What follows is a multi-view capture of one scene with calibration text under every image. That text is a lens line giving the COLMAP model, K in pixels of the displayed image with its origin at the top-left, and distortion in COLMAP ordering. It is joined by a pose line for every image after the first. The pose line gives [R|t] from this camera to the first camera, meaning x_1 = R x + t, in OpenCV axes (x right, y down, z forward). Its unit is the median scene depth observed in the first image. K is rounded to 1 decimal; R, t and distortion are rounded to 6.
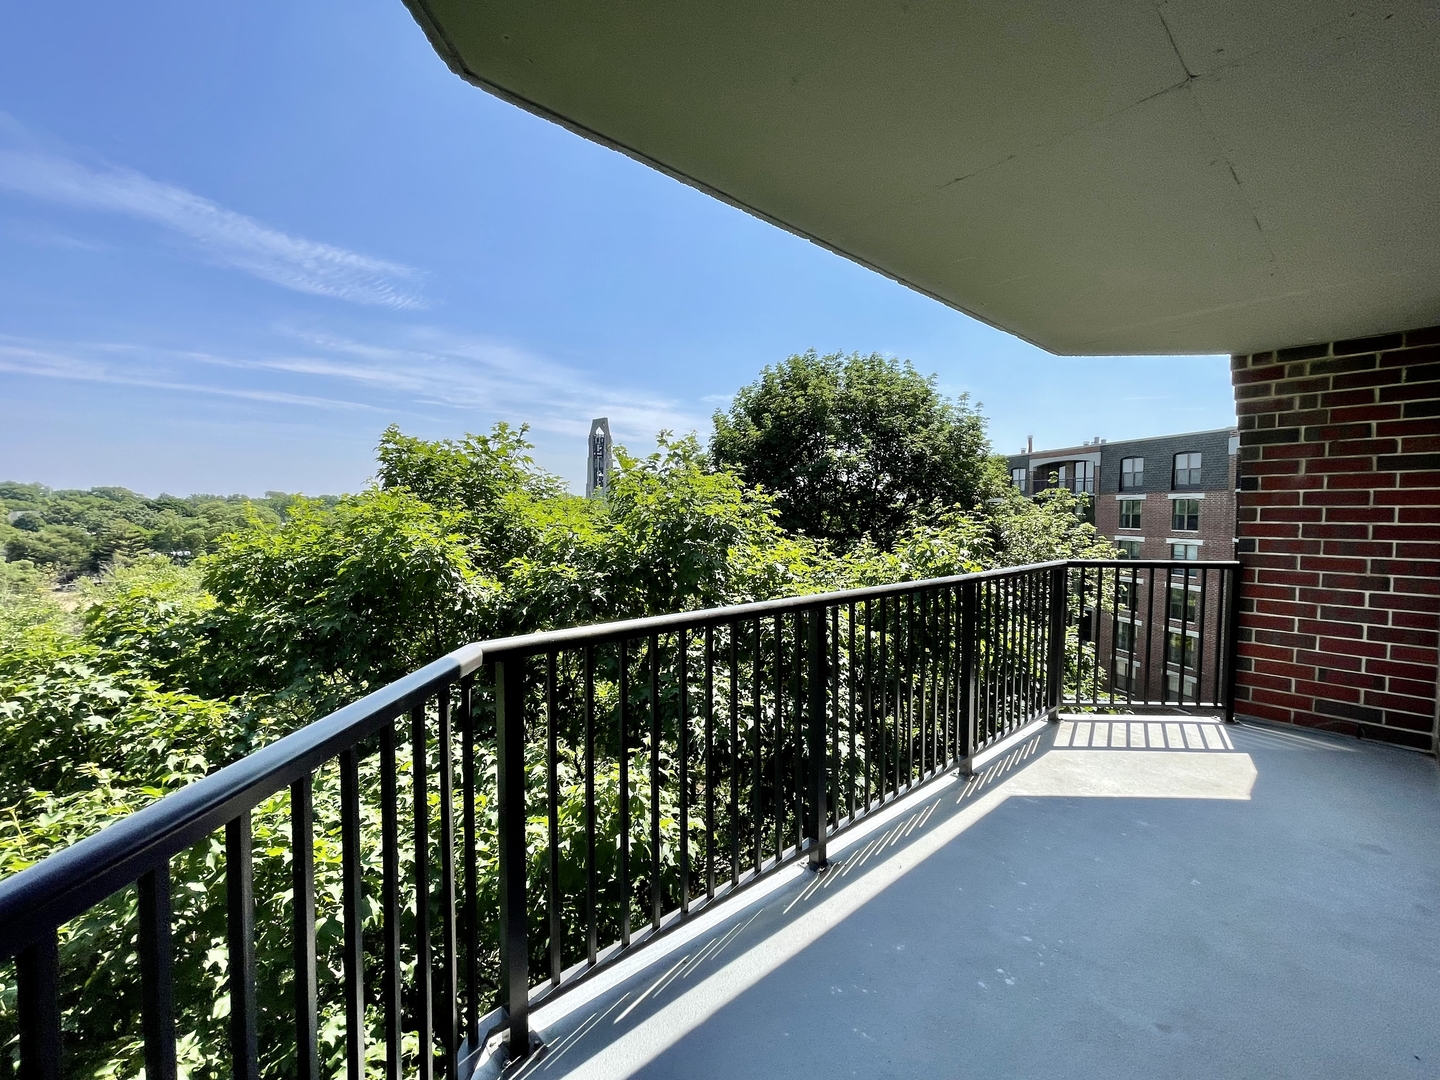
lens RADIAL K [[607.4, 0, 718.9], [0, 607.4, 539.3], [0, 0, 1]] dist [0.015057, -0.000128]
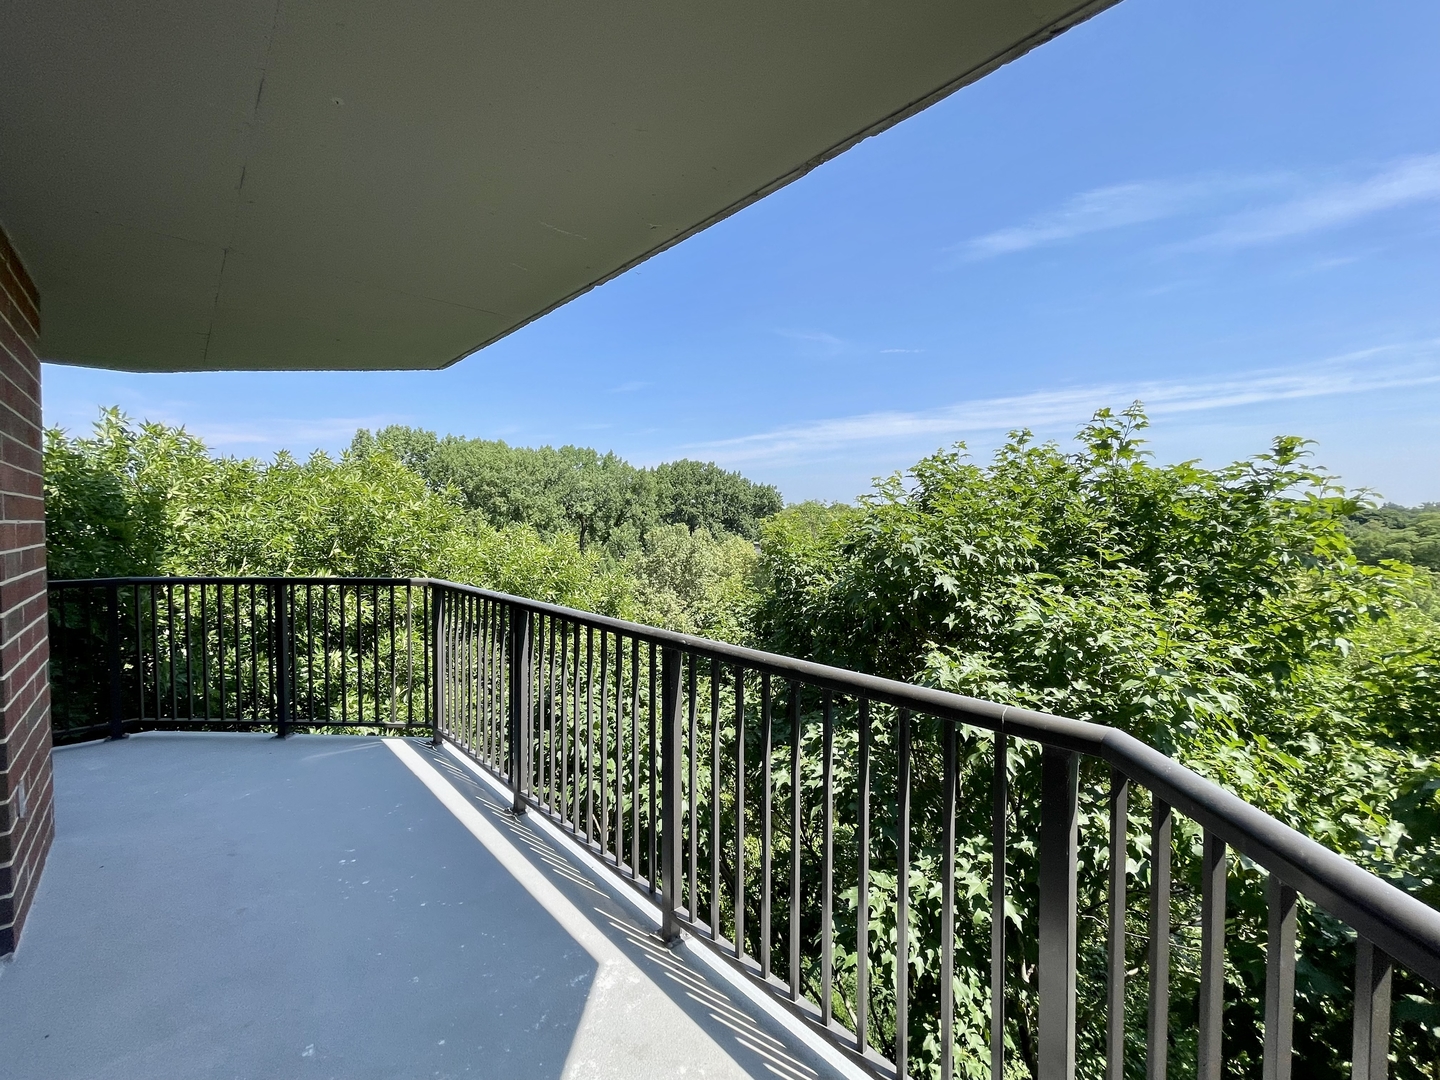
lens RADIAL K [[607.4, 0, 720.0], [0, 607.4, 542.3], [0, 0, 1]] dist [0.015057, -0.000128]
pose [[-0.000090, 0.030663, -0.999530, 0.977905], [-0.044796, 0.998526, 0.030636, -0.052872], [0.998996, 0.044778, 0.001283, 0.966056]]
